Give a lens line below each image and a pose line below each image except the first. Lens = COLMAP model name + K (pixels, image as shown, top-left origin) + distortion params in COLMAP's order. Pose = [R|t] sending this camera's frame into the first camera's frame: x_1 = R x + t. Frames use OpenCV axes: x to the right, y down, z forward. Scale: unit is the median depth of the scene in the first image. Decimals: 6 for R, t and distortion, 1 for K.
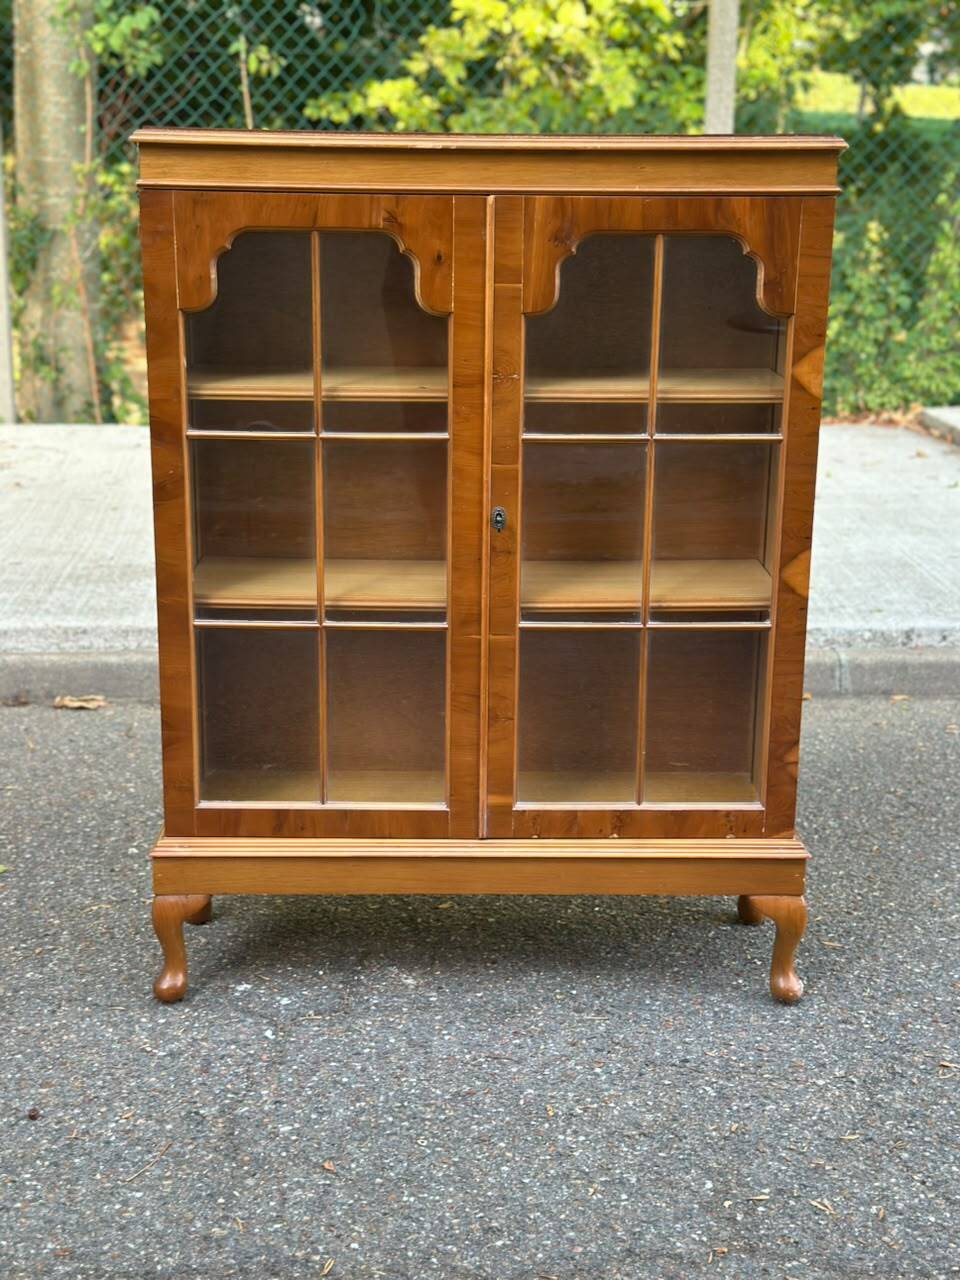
lens RADIAL K [[1807.4, 0, 474.0], [0, 1807.4, 647.0], [0, 0, 1]] dist [0.110063, 0.000000]
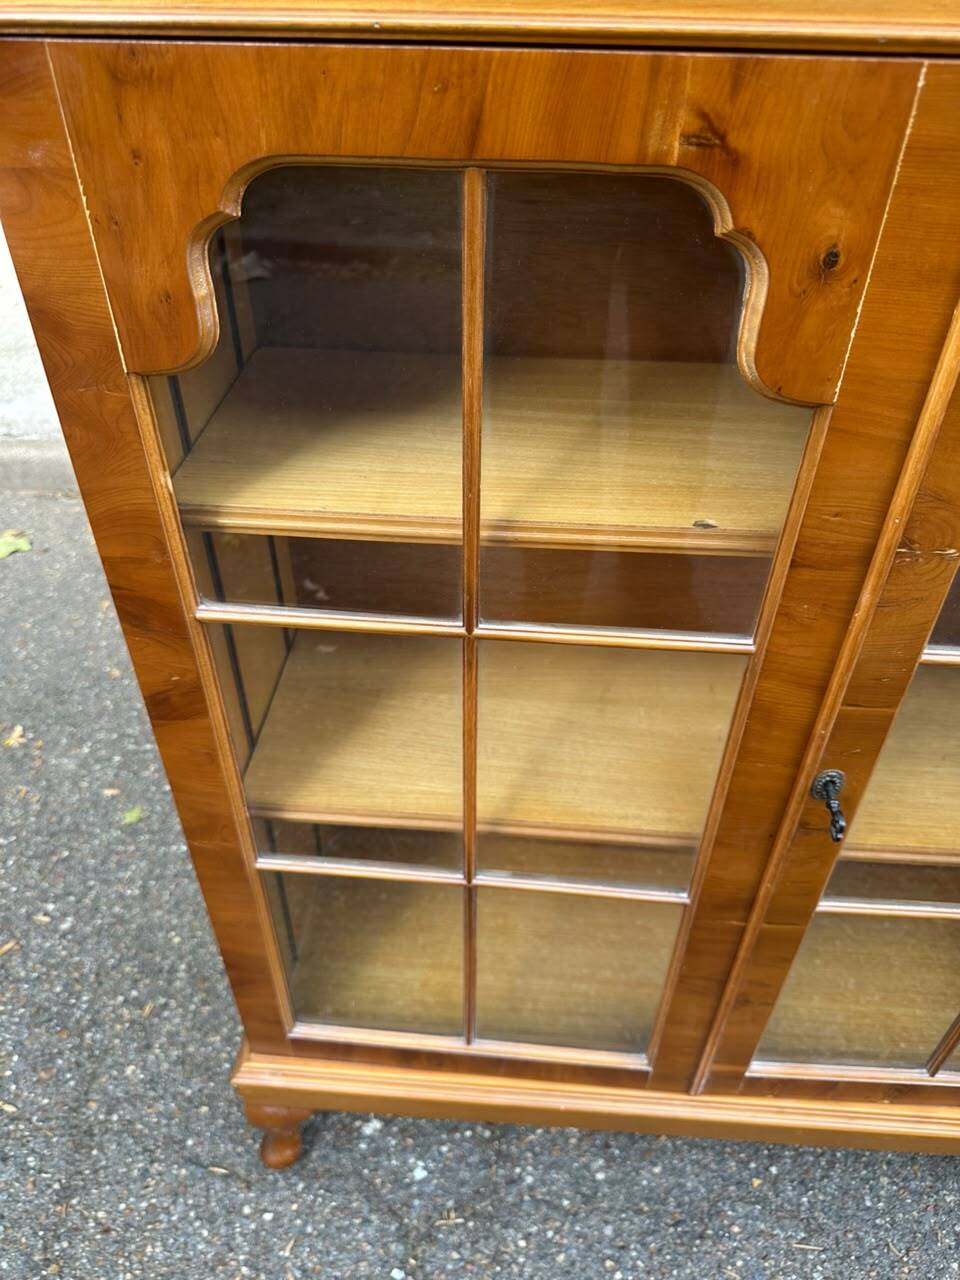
lens RADIAL K [[920.5, 0, 479.1], [0, 920.5, 639.7], [0, 0, 1]] dist [0.026020, -0.047869]
pose [[0.996418, 0.053862, -0.065187, -0.064457], [-0.021922, 0.909075, 0.416055, -0.202129], [0.081670, -0.413136, 0.907000, 0.740134]]
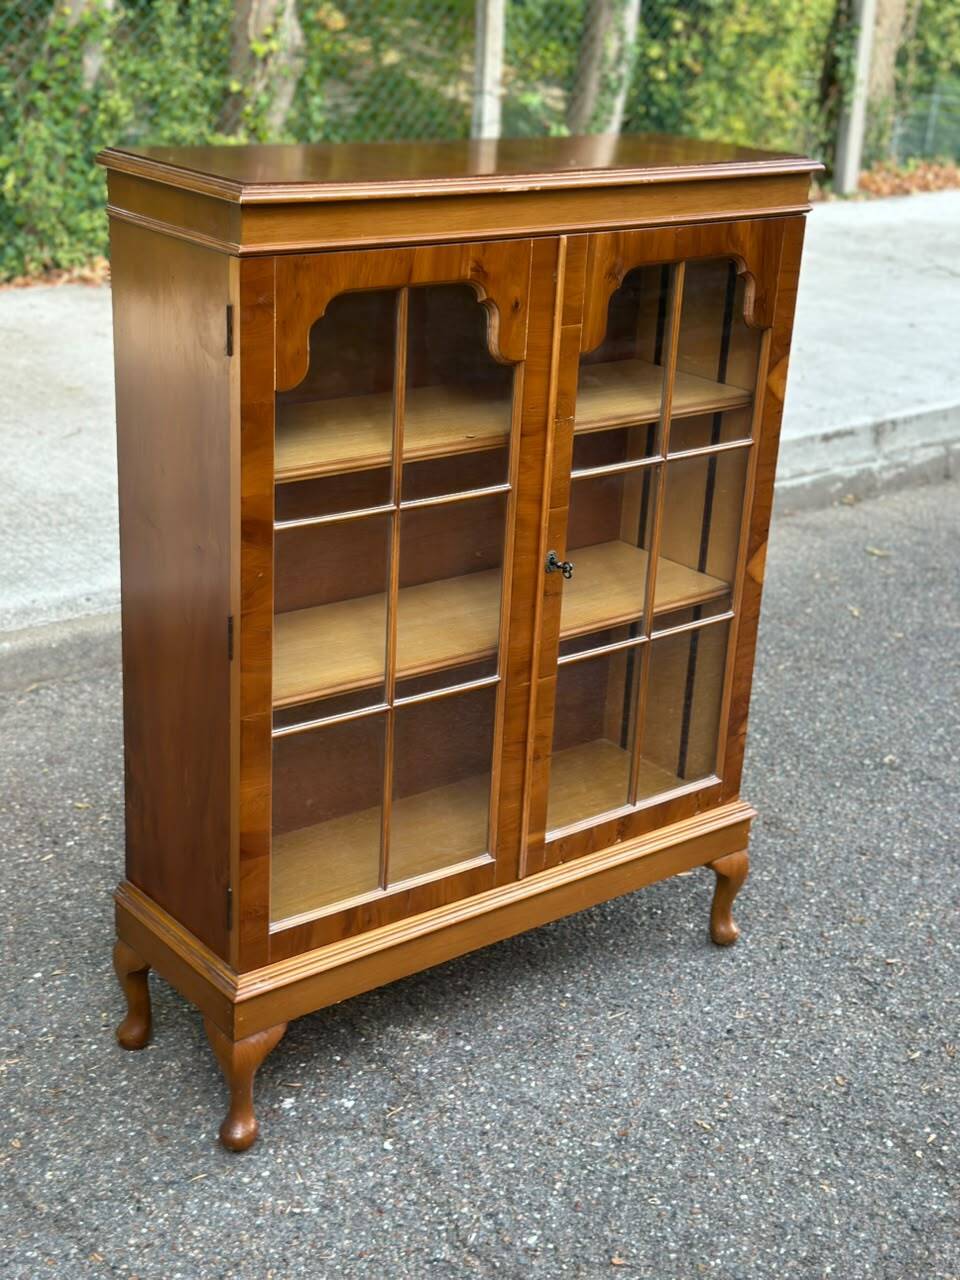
lens RADIAL K [[1807.4, 0, 476.6], [0, 1807.4, 631.3], [0, 0, 1]] dist [0.110063, 0.000000]
pose [[0.791537, -0.190717, 0.580600, -0.557829], [0.120658, 0.980127, 0.157460, -0.182816], [-0.599092, -0.054581, 0.798818, 0.238406]]
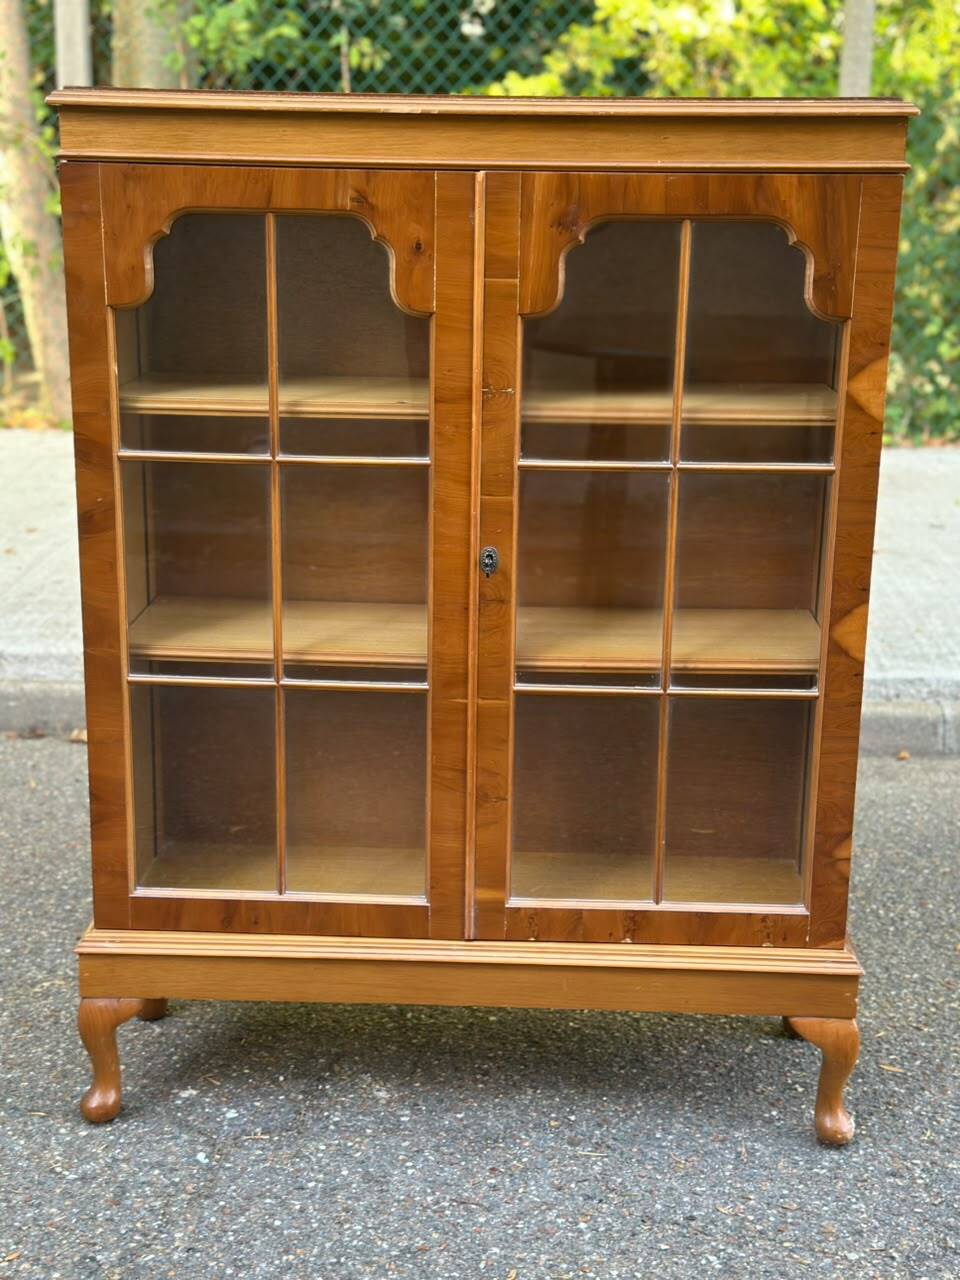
lens RADIAL K [[1807.4, 0, 478.6], [0, 1807.4, 650.1], [0, 0, 1]] dist [0.110063, 0.000000]
pose [[0.996031, 0.027726, -0.084581, 0.080228], [-0.028150, 0.999596, -0.003817, -0.023751], [0.084441, 0.006183, 0.996409, 0.156666]]
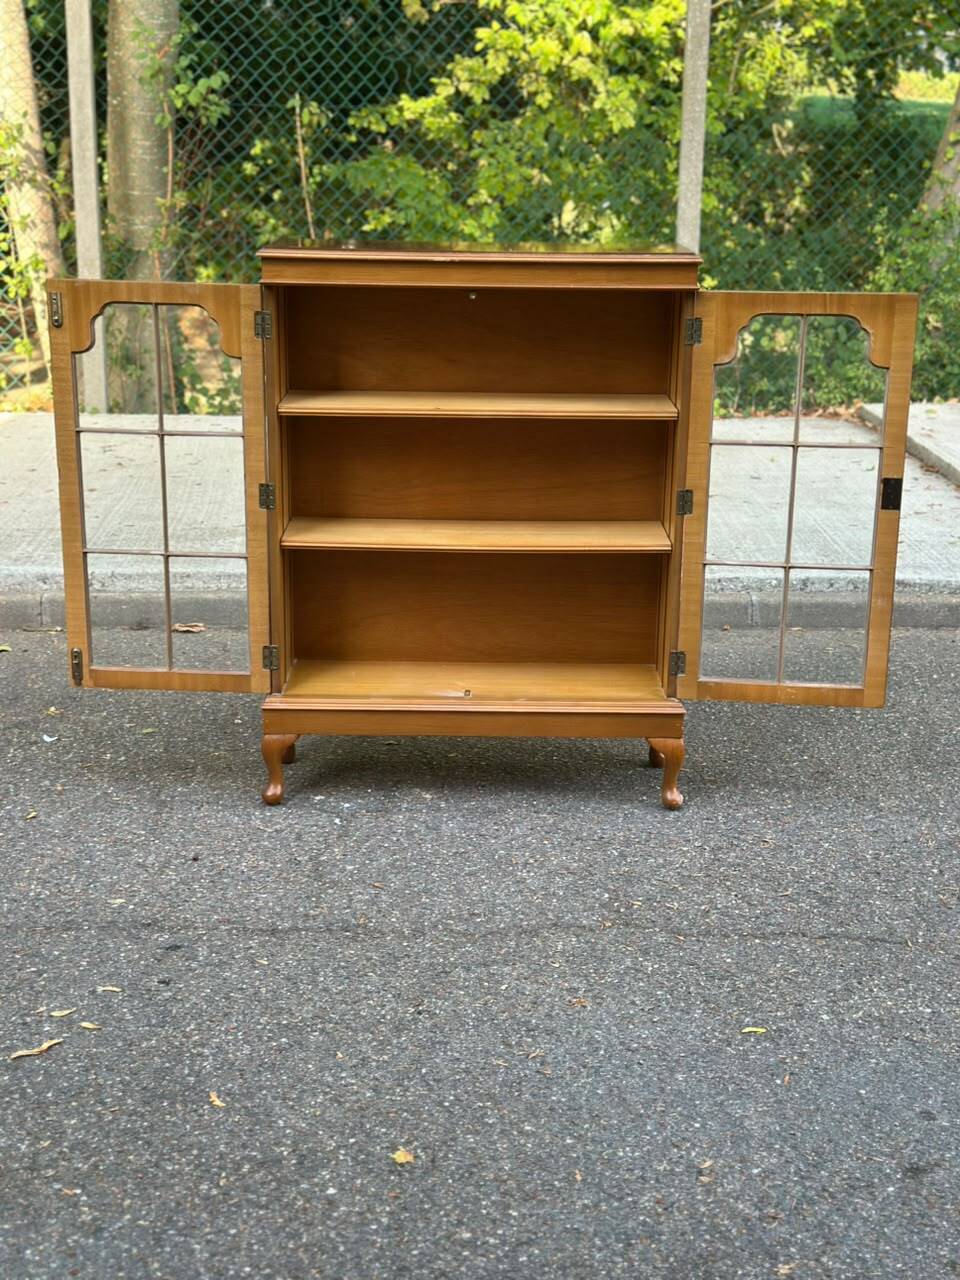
lens RADIAL K [[1807.4, 0, 476.2], [0, 1807.4, 665.4], [0, 0, 1]] dist [0.110063, 0.000000]
pose [[0.999896, 0.006858, -0.012689, 0.025315], [-0.006567, 0.999718, 0.022807, 0.041397], [0.012841, -0.022721, 0.999659, -0.545443]]
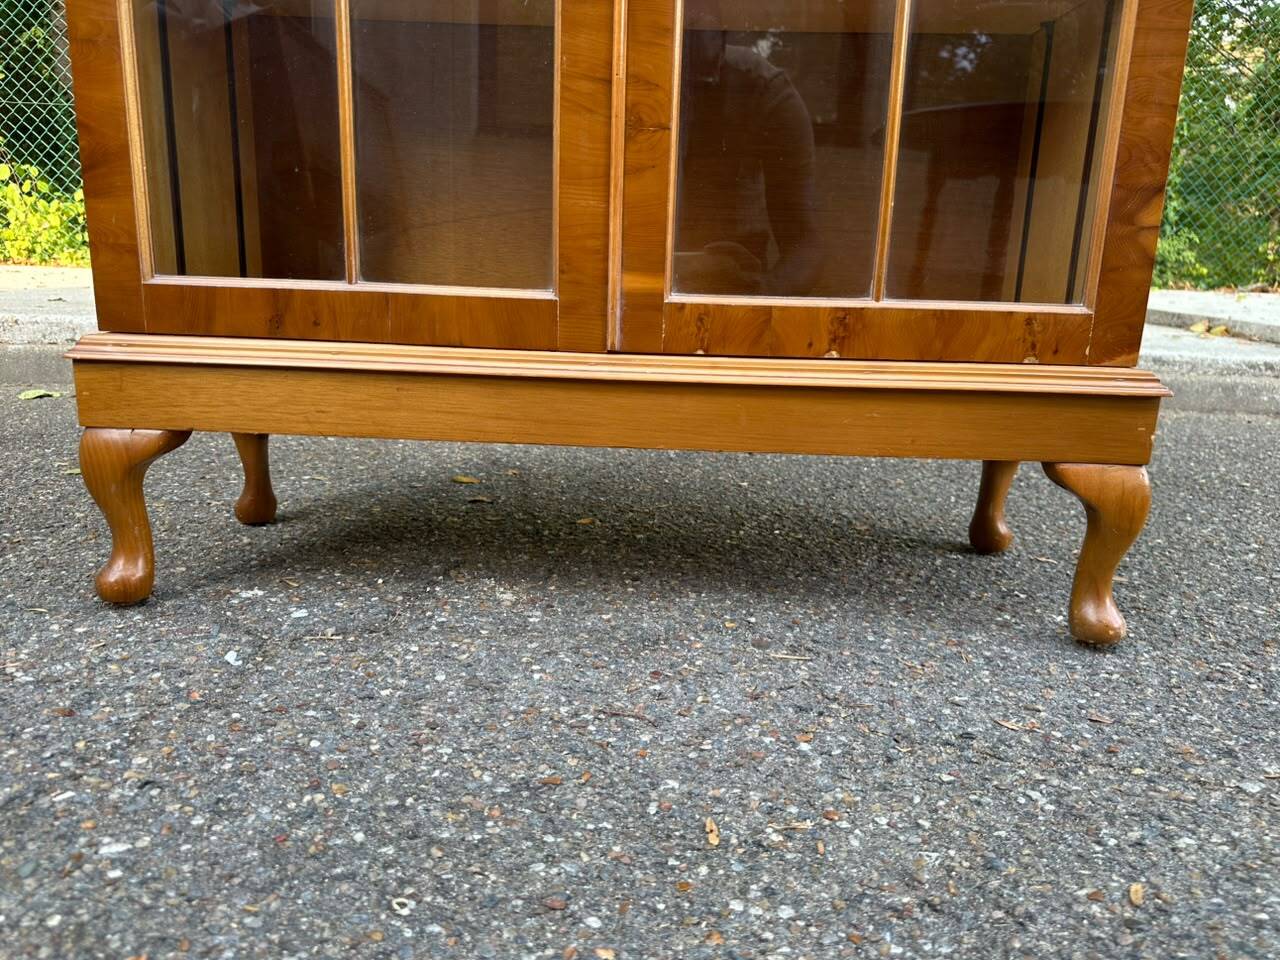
lens RADIAL K [[920.5, 0, 634.6], [0, 920.5, 476.6], [0, 0, 1]] dist [0.026020, -0.047869]
pose [[0.998413, 0.032659, -0.045883, 0.027435], [-0.034402, 0.998696, -0.037731, 0.158890], [0.044591, 0.039250, 0.998234, 0.695524]]
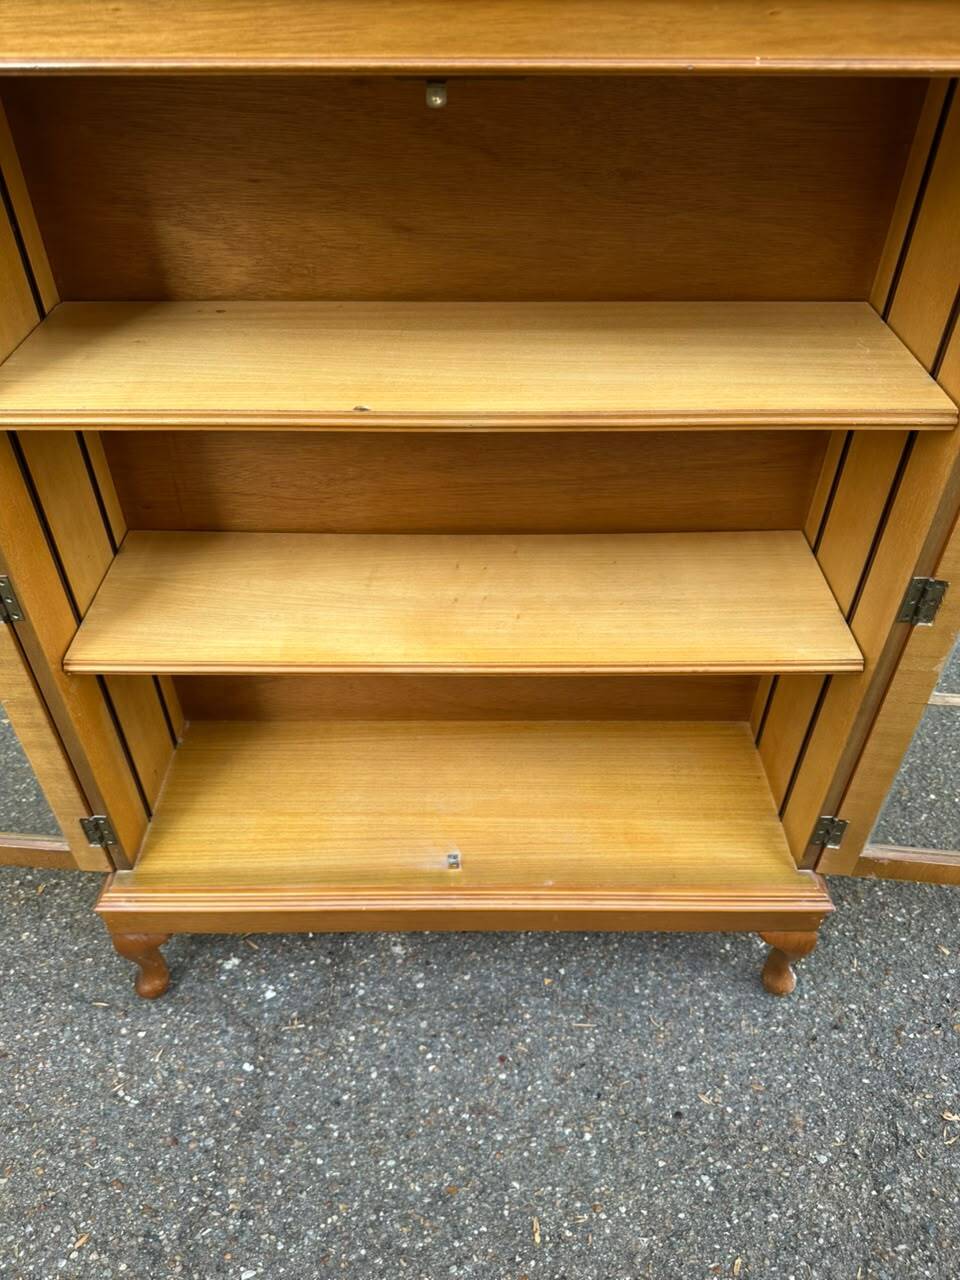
lens RADIAL K [[920.5, 0, 478.7], [0, 920.5, 642.8], [0, 0, 1]] dist [0.026020, -0.047869]
pose [[0.999896, 0.001902, -0.014290, 0.016936], [0.004463, 0.901728, 0.432280, -0.198959], [0.013708, -0.432299, 0.901626, 0.644764]]
